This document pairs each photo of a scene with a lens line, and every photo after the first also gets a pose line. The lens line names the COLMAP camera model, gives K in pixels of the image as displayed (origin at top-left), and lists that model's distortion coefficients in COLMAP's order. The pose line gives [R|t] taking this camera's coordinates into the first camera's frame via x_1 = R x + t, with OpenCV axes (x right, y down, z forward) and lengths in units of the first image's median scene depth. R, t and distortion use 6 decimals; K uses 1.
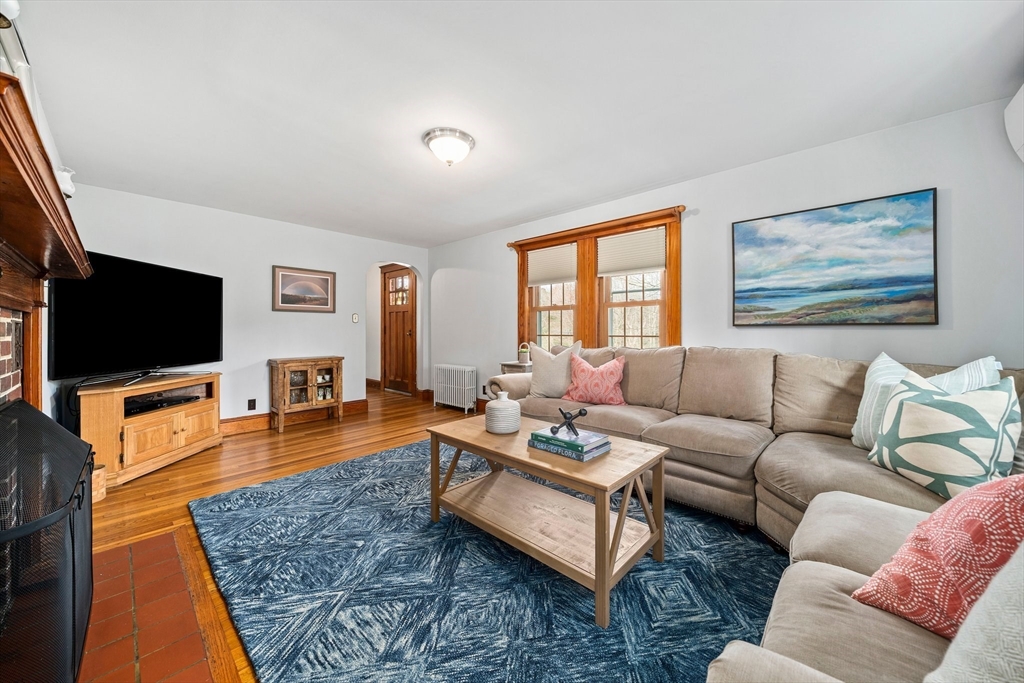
lens RADIAL K [[359.1, 0, 514.5], [0, 359.1, 331.2], [0, 0, 1]] dist [-0.008221, -0.000005]
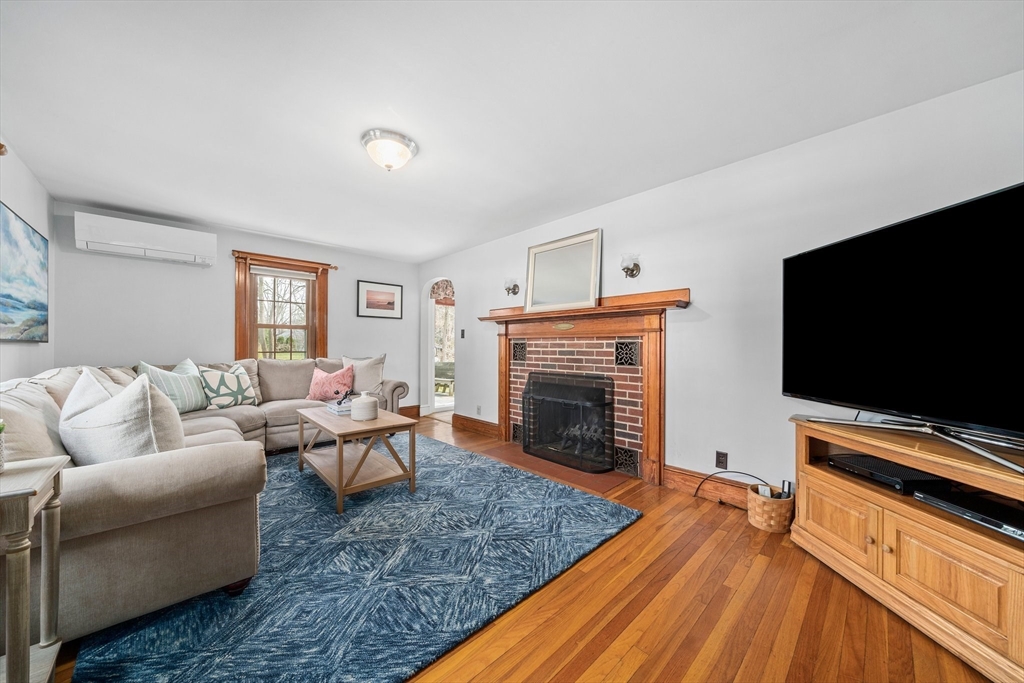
lens RADIAL K [[359.1, 0, 510.8], [0, 359.1, 346.7], [0, 0, 1]] dist [-0.008221, -0.000005]
pose [[-0.997139, 0.002250, 0.075556, -0.615984], [0.002415, 0.999995, 0.002090, -0.002969], [-0.075551, 0.002267, -0.997139, 2.060902]]
